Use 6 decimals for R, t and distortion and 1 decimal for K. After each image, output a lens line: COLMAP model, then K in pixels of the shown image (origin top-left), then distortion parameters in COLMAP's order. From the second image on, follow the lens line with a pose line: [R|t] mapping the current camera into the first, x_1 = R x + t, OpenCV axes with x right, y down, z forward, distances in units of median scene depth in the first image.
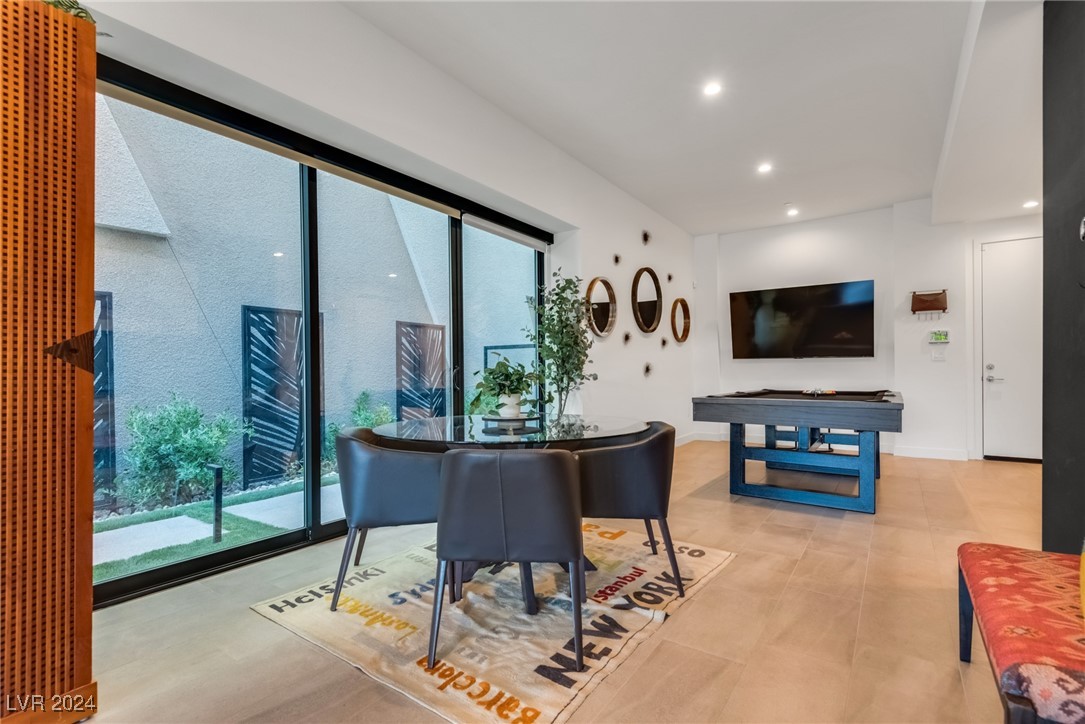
lens RADIAL K [[490.1, 0, 542.5], [0, 490.1, 362.0], [0, 0, 1]] dist [0.009989, -0.000045]
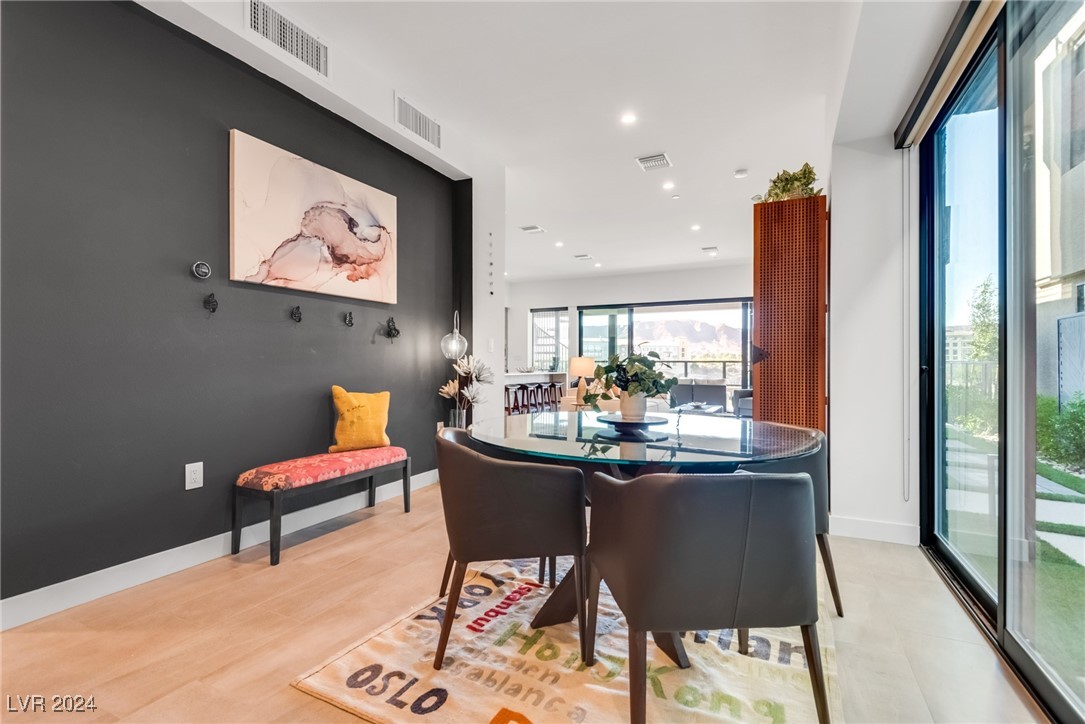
lens RADIAL K [[480.7, 0, 540.6], [0, 480.7, 326.7], [0, 0, 1]] dist [0.000979, 0.000000]
pose [[-0.987461, -0.005984, -0.157751, 0.224268], [0.007162, 0.996554, -0.082637, 0.028187], [0.157702, -0.082731, -0.984015, 1.833480]]
